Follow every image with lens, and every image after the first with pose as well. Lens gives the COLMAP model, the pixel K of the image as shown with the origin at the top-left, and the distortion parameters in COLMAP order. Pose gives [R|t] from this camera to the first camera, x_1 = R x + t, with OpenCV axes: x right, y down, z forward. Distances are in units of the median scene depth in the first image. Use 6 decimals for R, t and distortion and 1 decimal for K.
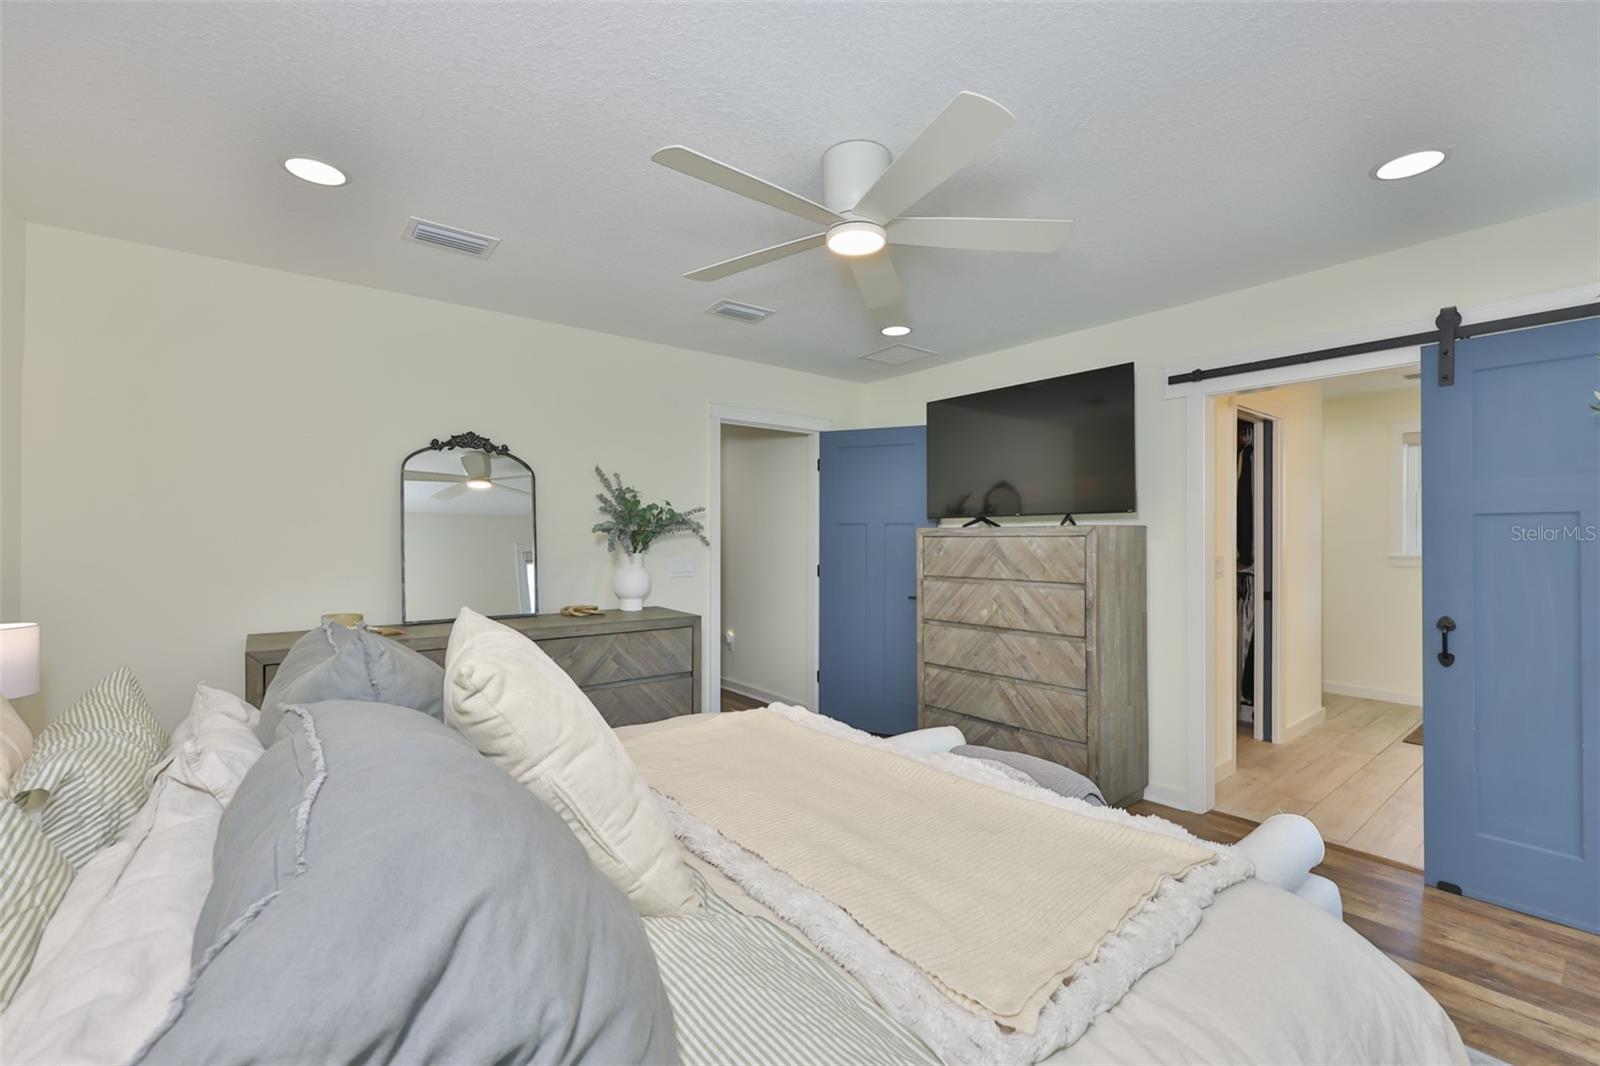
lens RADIAL K [[689.4, 0, 797.8], [0, 689.4, 538.4], [0, 0, 1]] dist [0.002970, -0.000554]
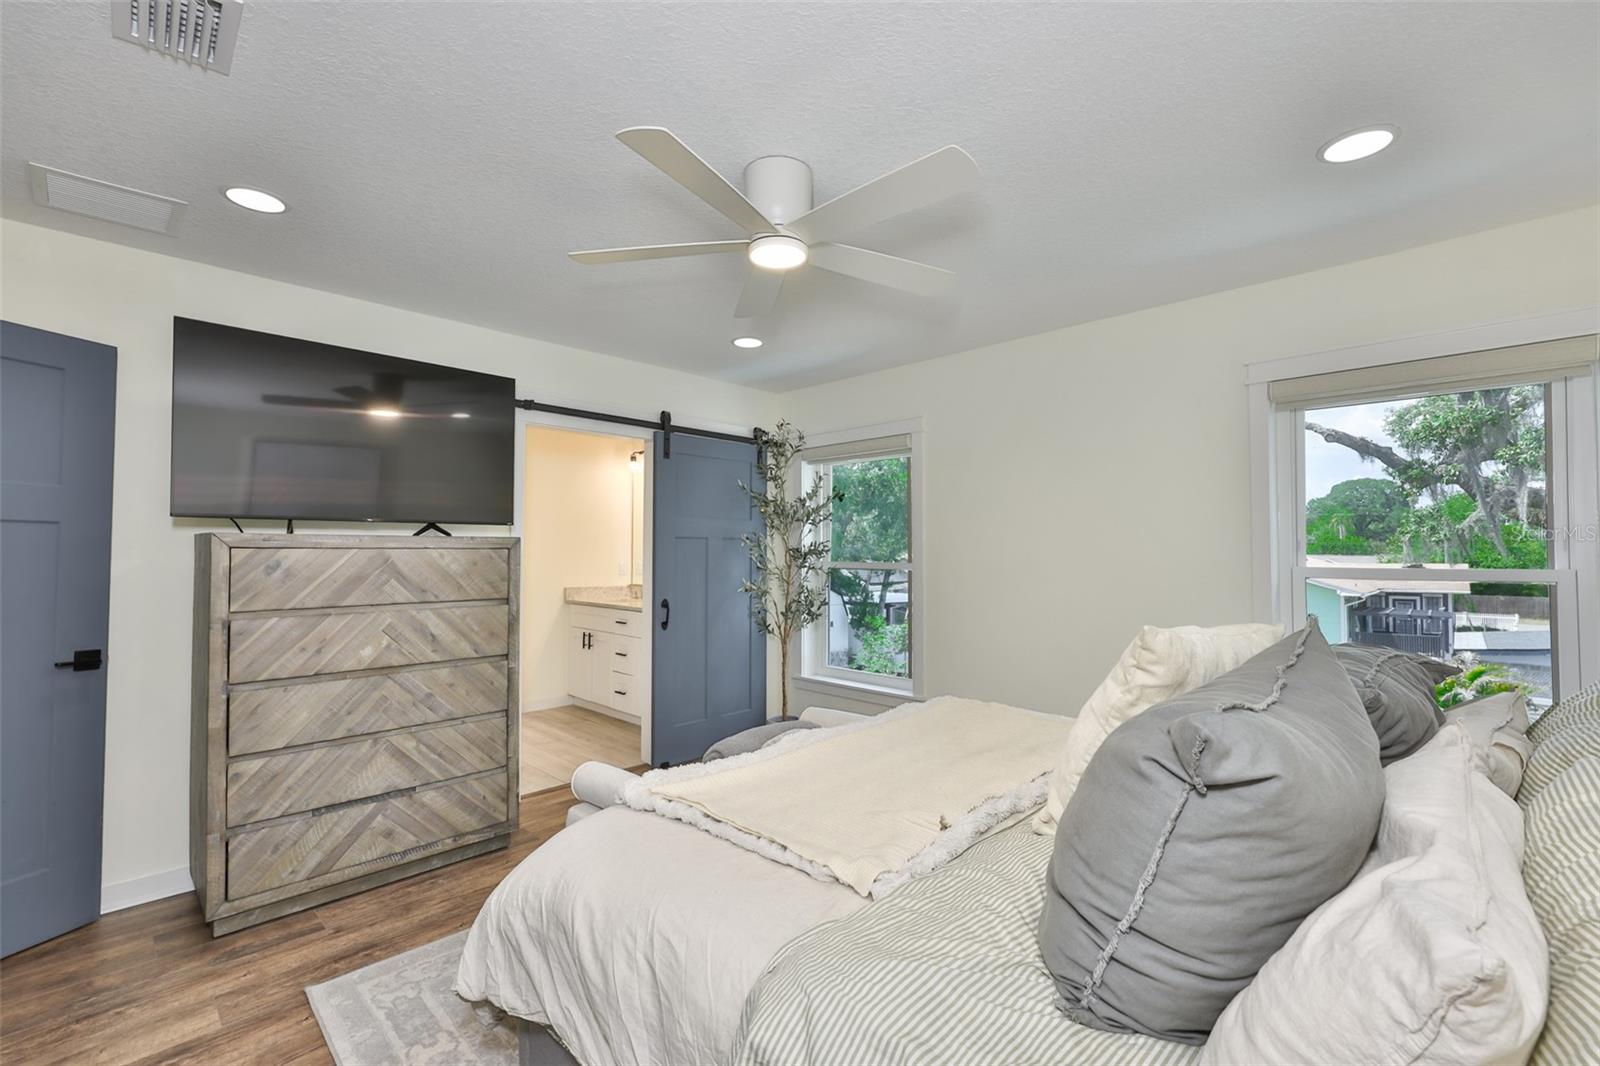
lens RADIAL K [[689.4, 0, 794.3], [0, 689.4, 541.0], [0, 0, 1]] dist [0.002970, -0.000554]
pose [[-0.117903, 0.018085, 0.992860, -0.535008], [0.002903, 0.999836, -0.017868, 0.004196], [-0.993021, 0.000776, -0.117936, 0.657938]]
